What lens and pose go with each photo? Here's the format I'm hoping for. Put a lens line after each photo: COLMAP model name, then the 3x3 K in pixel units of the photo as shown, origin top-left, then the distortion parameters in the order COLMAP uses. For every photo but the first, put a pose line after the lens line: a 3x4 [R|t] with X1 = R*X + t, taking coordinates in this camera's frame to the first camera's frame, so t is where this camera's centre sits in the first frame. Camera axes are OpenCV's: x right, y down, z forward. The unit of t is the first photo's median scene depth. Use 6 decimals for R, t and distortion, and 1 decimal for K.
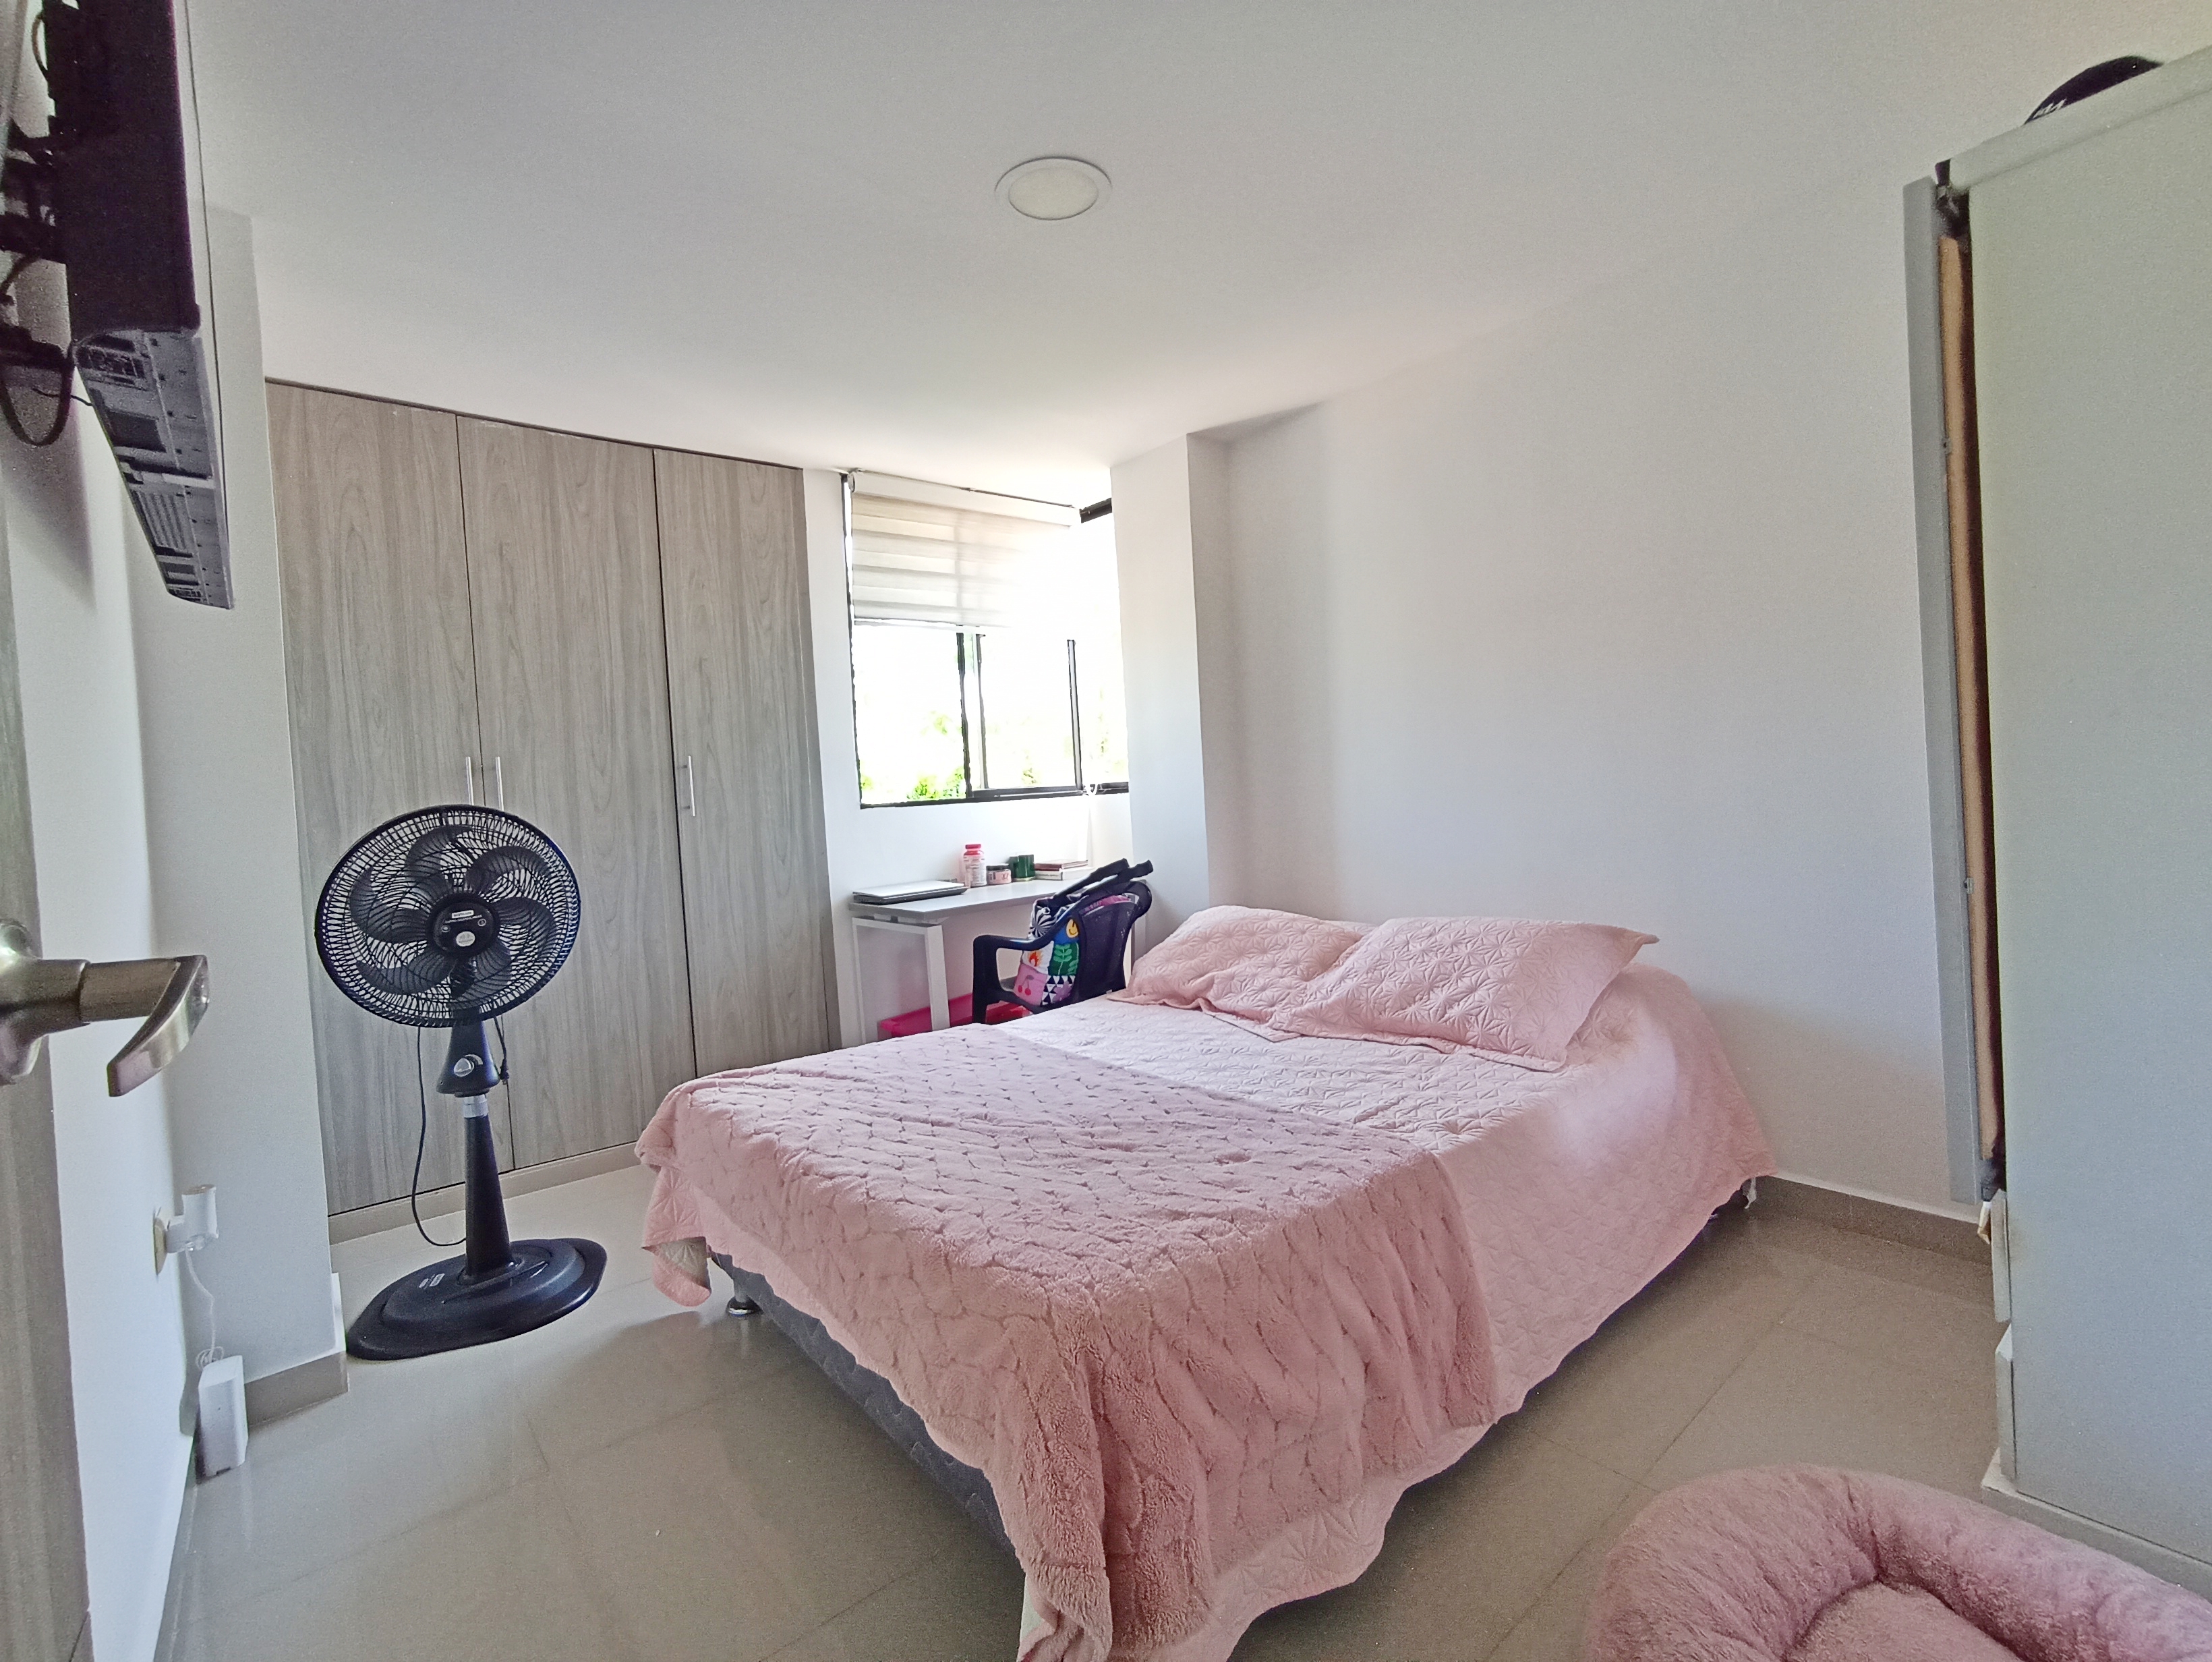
lens RADIAL K [[994.3, 0, 1095.7], [0, 994.3, 822.5], [0, 0, 1]] dist [-0.002579, -0.000892]
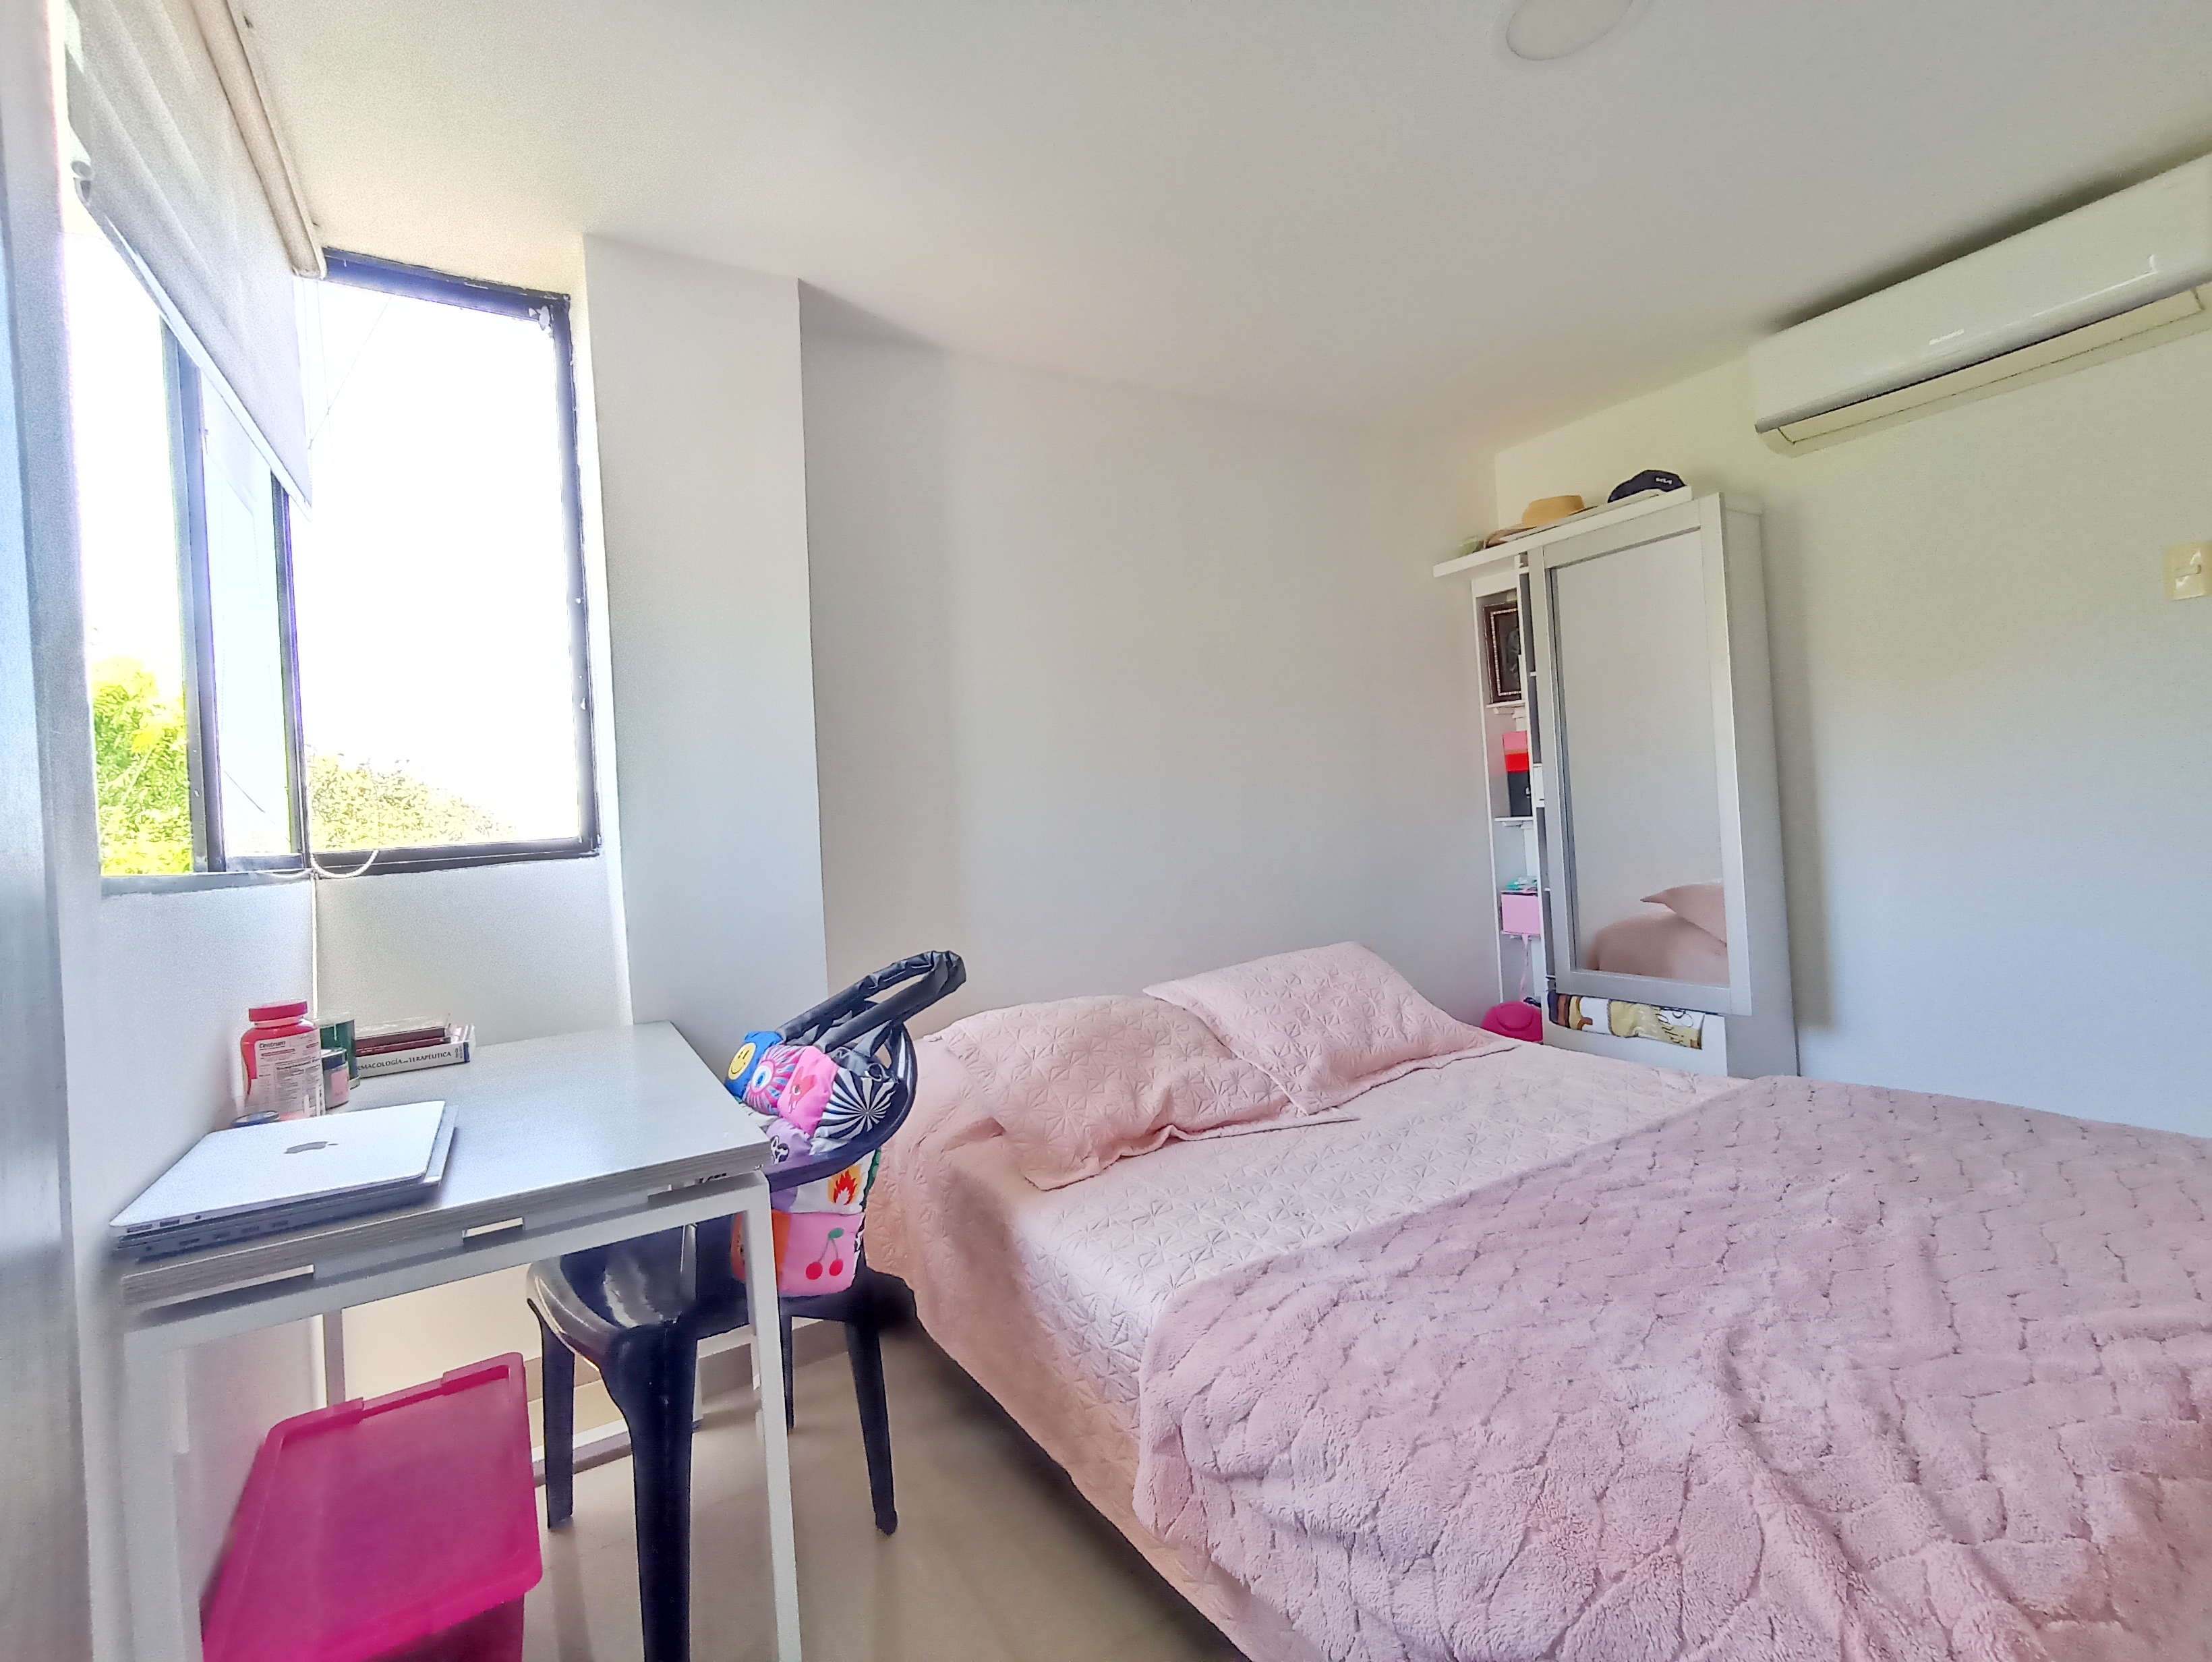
lens RADIAL K [[994.3, 0, 1095.7], [0, 994.3, 822.5], [0, 0, 1]] dist [-0.002579, -0.000892]
pose [[0.162158, 0.046624, 0.985663, -0.464141], [0.083819, 0.994622, -0.060837, 0.004129], [-0.983198, 0.092483, 0.157378, 0.720047]]
